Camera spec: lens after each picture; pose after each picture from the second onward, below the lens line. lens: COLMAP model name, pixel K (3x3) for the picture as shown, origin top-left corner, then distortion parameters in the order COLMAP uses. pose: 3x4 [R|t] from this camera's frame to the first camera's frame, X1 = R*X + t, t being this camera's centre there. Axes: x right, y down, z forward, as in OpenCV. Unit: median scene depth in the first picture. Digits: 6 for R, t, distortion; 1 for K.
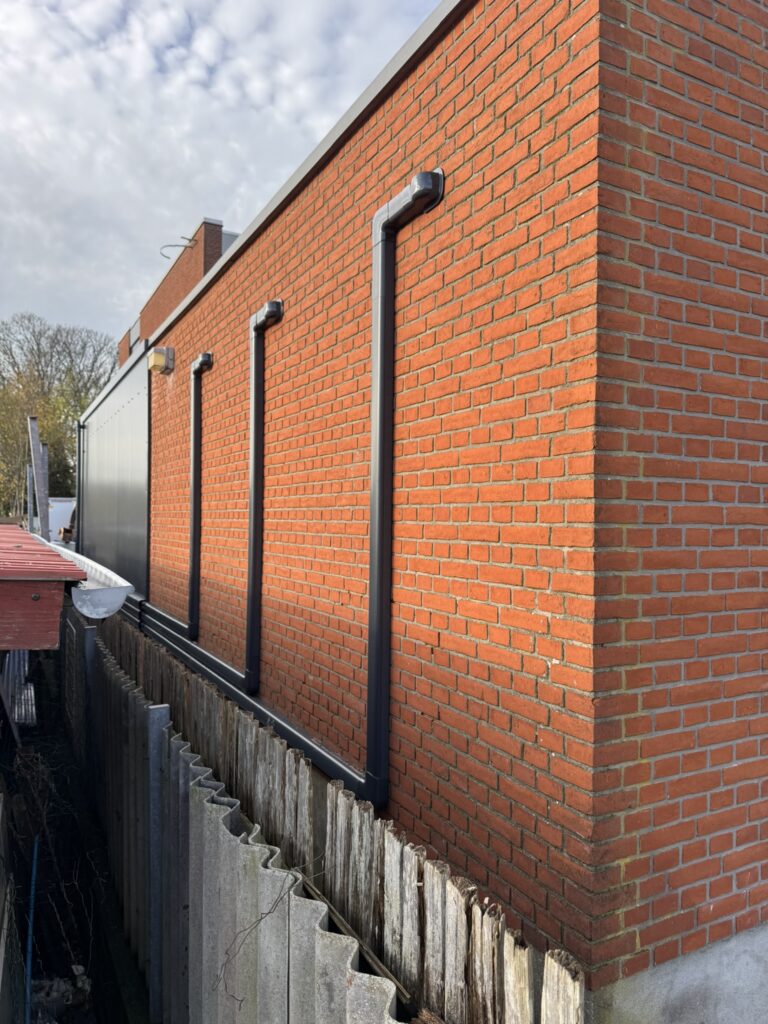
lens RADIAL K [[726.8, 0, 398.8], [0, 726.8, 522.9], [0, 0, 1]] dist [0.104324, -0.144563]
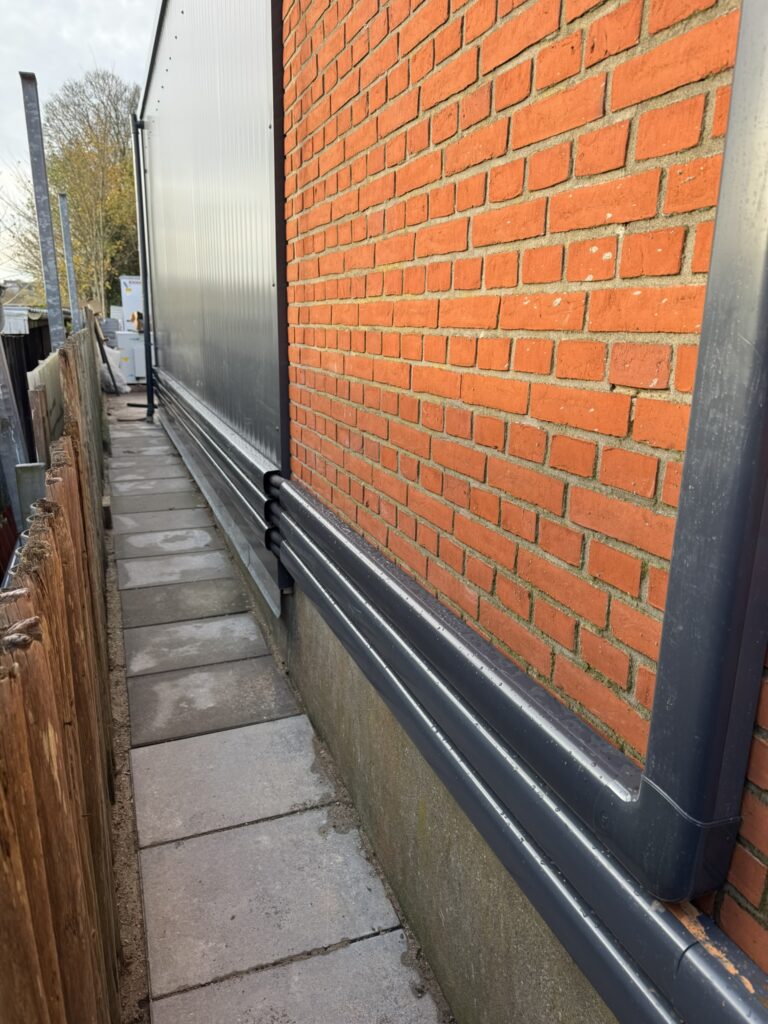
lens RADIAL K [[726.8, 0, 398.8], [0, 726.8, 522.9], [0, 0, 1]] dist [0.104324, -0.144563]
pose [[0.992175, 0.045440, -0.116294, -0.792552], [-0.013921, 0.965876, 0.258632, 0.120836], [0.124077, -0.254989, 0.958950, 2.137634]]
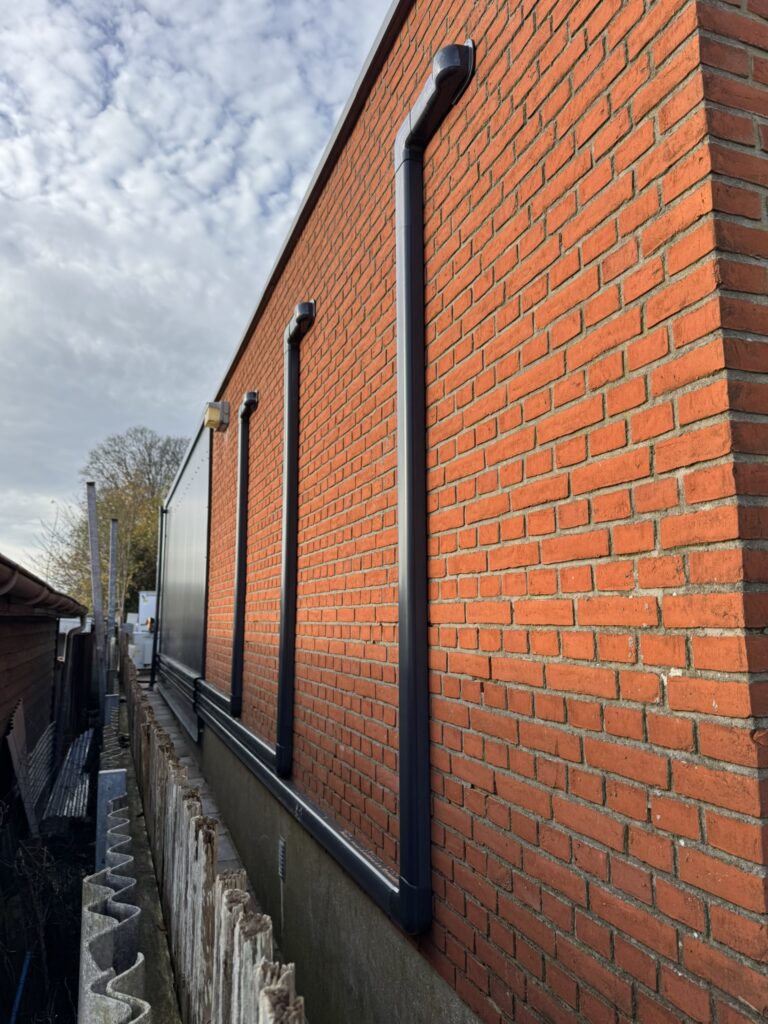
lens RADIAL K [[736.3, 0, 390.1], [0, 736.3, 512.8], [0, 0, 1]] dist [0.023958, -0.030328]
pose [[0.990039, -0.036127, -0.136078, 0.067175], [0.016077, 0.989205, -0.145653, 0.127628], [0.139871, 0.142015, 0.979933, 0.338228]]
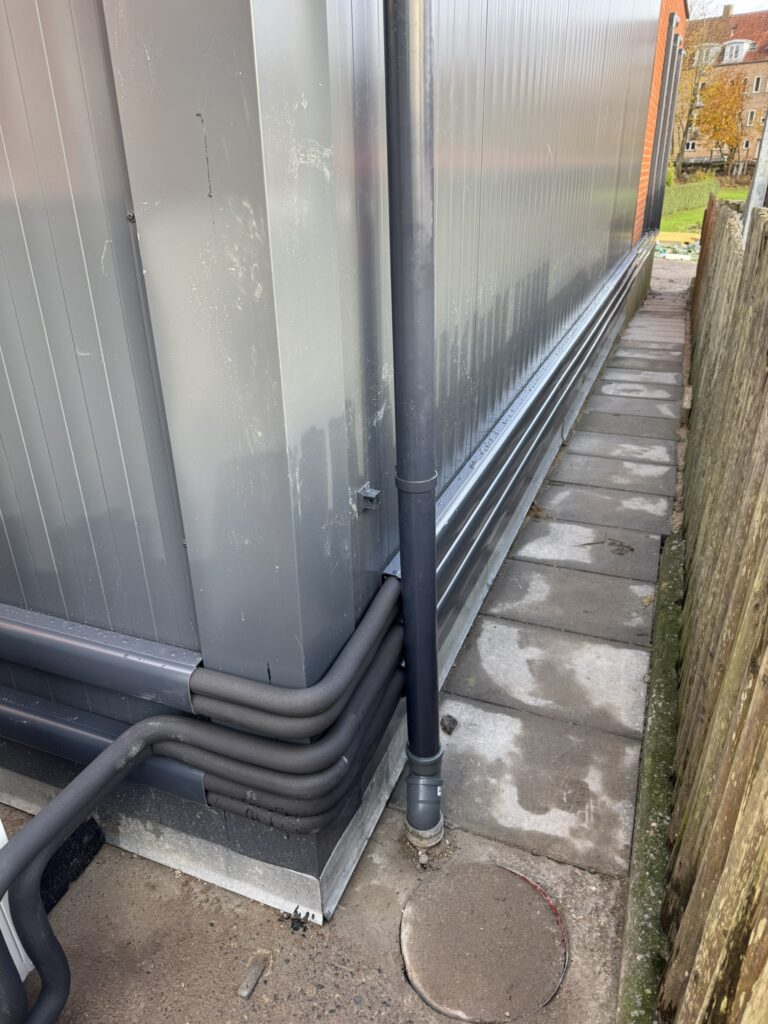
lens RADIAL K [[707.0, 0, 384.0], [0, 707.0, 512.0], [0, 0, 1]] dist [0.010985, -0.027417]
pose [[-0.633686, -0.338000, 0.695843, -1.988192], [0.015662, 0.893709, 0.448374, 0.045924], [-0.773432, 0.295026, -0.561037, 4.375449]]
